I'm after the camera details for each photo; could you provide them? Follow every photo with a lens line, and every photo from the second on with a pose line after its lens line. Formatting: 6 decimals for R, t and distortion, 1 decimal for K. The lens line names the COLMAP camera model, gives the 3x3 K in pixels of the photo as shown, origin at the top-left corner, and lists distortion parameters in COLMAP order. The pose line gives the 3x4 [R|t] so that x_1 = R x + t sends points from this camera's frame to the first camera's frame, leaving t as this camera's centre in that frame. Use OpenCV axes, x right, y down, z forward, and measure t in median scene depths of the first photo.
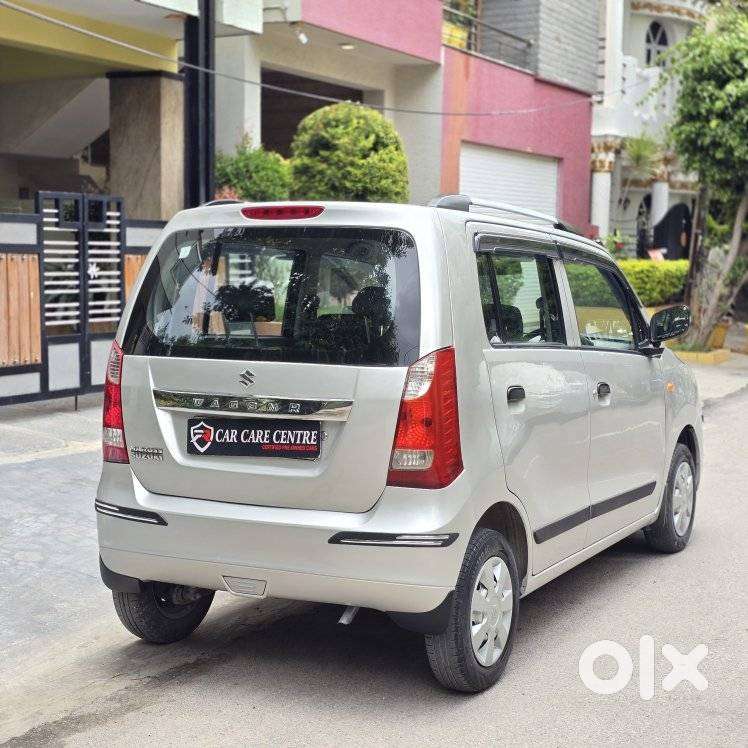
lens RADIAL K [[1333.3, 0, 375.3], [0, 1333.3, 364.0], [0, 0, 1]] dist [0.171699, -0.439746]
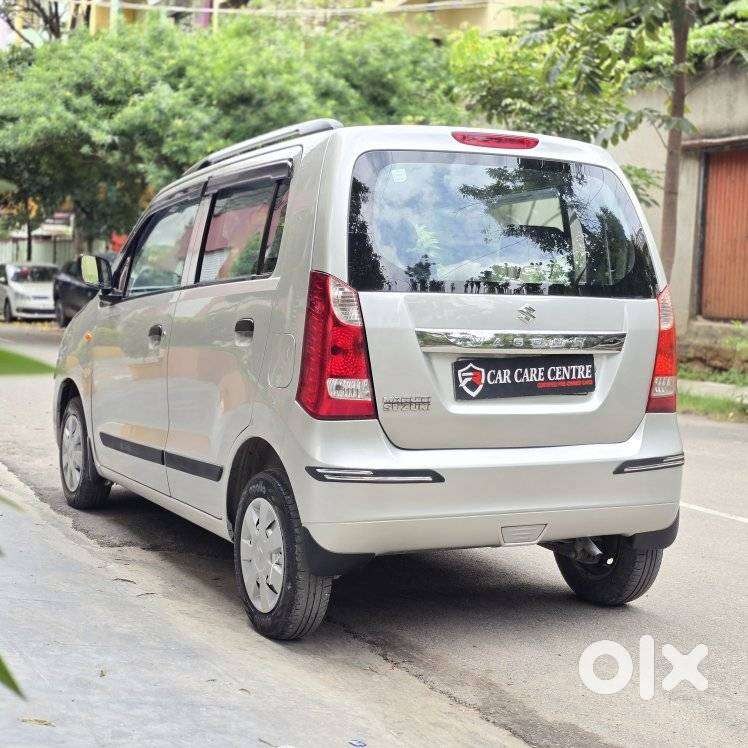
lens RADIAL K [[1333.0, 0, 352.7], [0, 1333.0, 349.0], [0, 0, 1]] dist [0.158880, -0.154463]
pose [[0.569078, -0.024751, 0.821911, -0.454733], [0.032359, 0.999447, 0.007693, 0.011702], [-0.821646, 0.022218, 0.569564, 0.270594]]
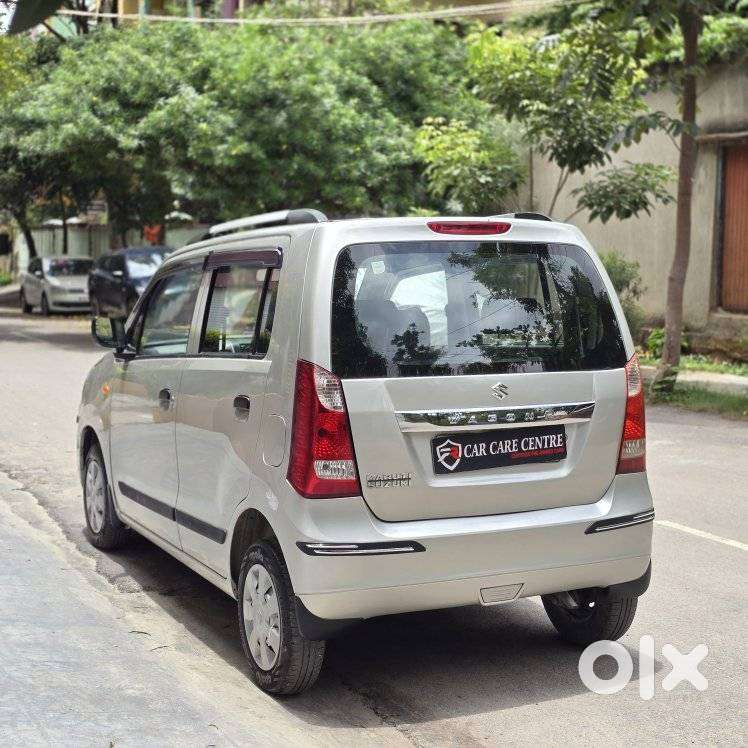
lens RADIAL K [[1333.3, 0, 375.3], [0, 1333.3, 364.0], [0, 0, 1]] dist [0.171699, -0.439746]
pose [[0.579096, -0.064773, 0.812682, -0.472092], [0.056755, 0.997623, 0.039071, -0.026653], [-0.813281, 0.023498, 0.581396, 0.232030]]
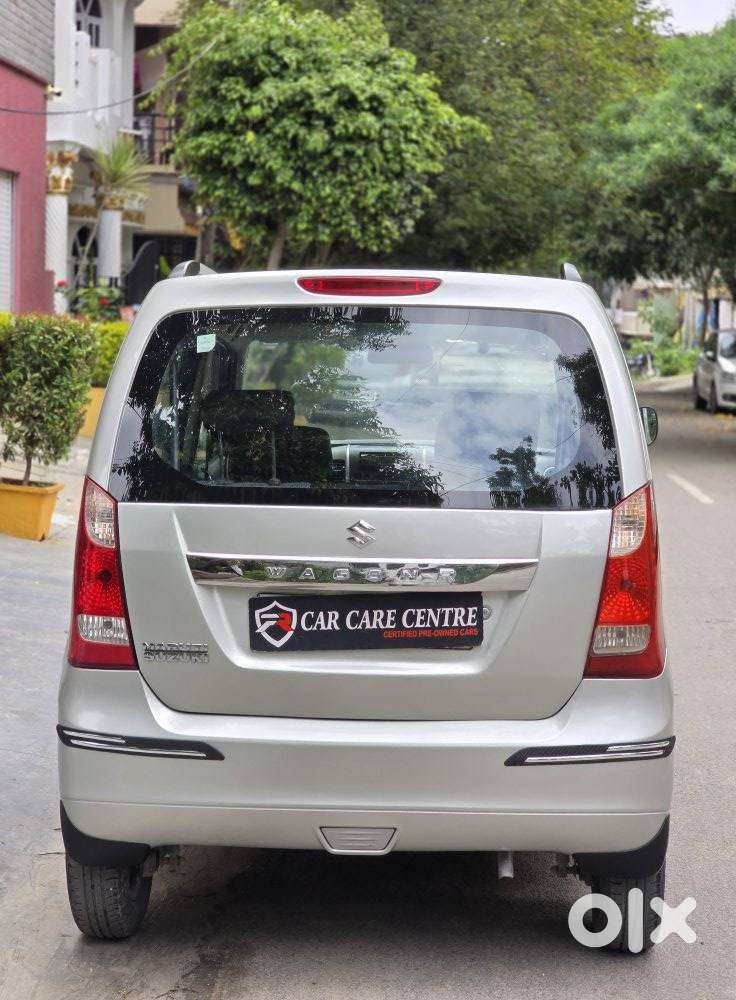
lens RADIAL K [[1931.7, 0, 368.0], [0, 1931.7, 500.0], [0, 0, 1]] dist [-0.045170, 0.047943]
pose [[0.907321, -0.032244, 0.419200, -0.240821], [0.023565, 0.999388, 0.025867, -0.015266], [-0.419777, -0.013592, 0.907525, 0.054884]]
